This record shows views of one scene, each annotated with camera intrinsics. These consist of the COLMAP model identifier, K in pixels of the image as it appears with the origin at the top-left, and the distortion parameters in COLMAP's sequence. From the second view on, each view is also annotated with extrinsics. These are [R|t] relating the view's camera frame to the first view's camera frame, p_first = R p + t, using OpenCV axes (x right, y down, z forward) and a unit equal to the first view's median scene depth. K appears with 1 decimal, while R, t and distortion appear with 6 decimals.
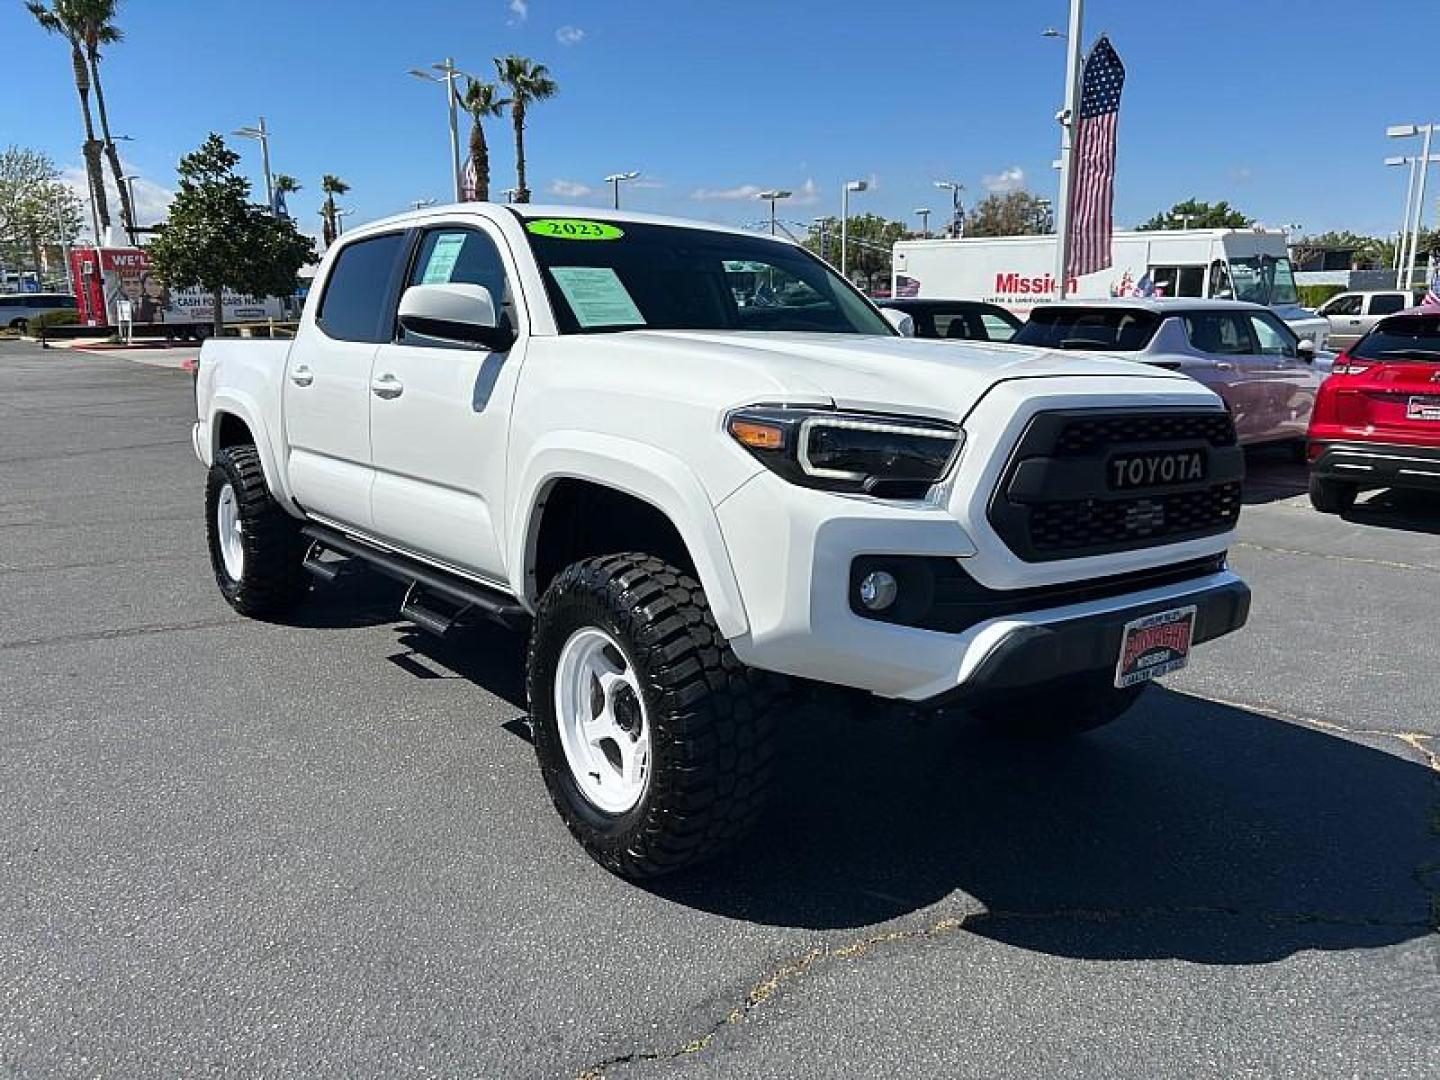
lens RADIAL K [[1080.8, 0, 708.9], [0, 1080.8, 536.1], [0, 0, 1]] dist [0.042899, -0.039138]
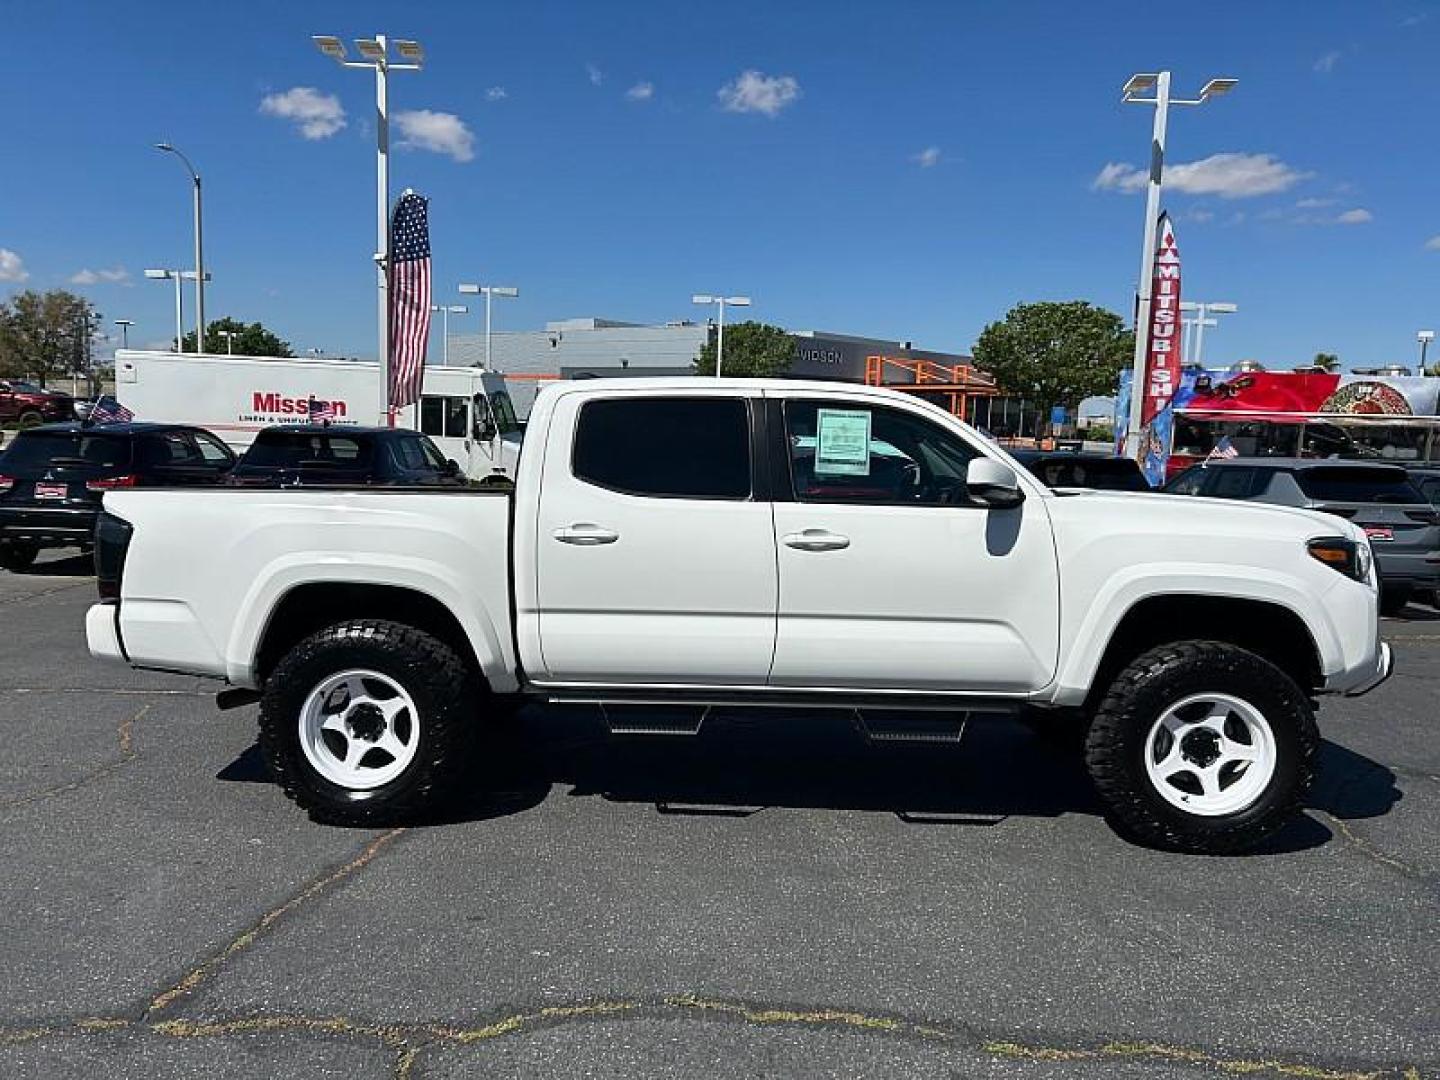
lens RADIAL K [[1080.8, 0, 708.9], [0, 1080.8, 536.1], [0, 0, 1]] dist [0.042899, -0.039138]
pose [[0.653963, -0.051634, 0.754762, -0.216183], [0.126329, 0.991113, -0.041655, -0.019667], [-0.745904, 0.122589, 0.654675, 0.064361]]
